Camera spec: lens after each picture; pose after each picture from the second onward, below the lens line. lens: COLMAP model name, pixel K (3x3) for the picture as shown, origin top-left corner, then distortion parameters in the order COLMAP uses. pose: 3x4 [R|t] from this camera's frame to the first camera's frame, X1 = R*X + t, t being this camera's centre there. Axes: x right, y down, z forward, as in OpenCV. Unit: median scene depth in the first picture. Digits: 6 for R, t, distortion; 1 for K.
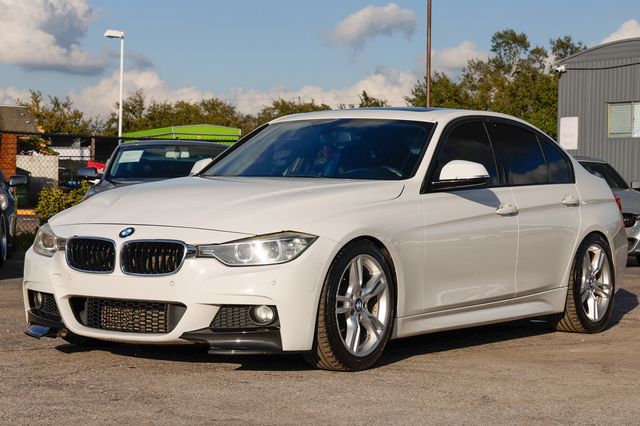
lens RADIAL K [[1525.2, 0, 320.0], [0, 1525.2, 213.0], [0, 0, 1]] dist [0.305443, 0.175411]
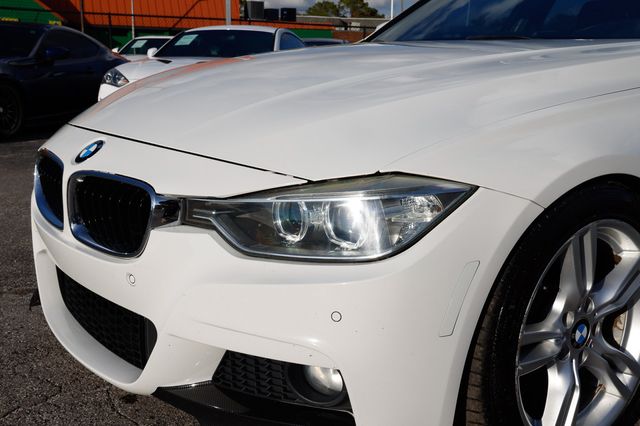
lens RADIAL K [[713.1, 0, 320.0], [0, 713.1, 213.0], [0, 0, 1]] dist [0.014284, 0.023553]
pose [[0.940289, 0.066855, -0.333747, 0.021819], [0.000033, 0.980503, 0.196505, -0.013059], [0.340377, -0.184782, 0.921954, 0.810883]]
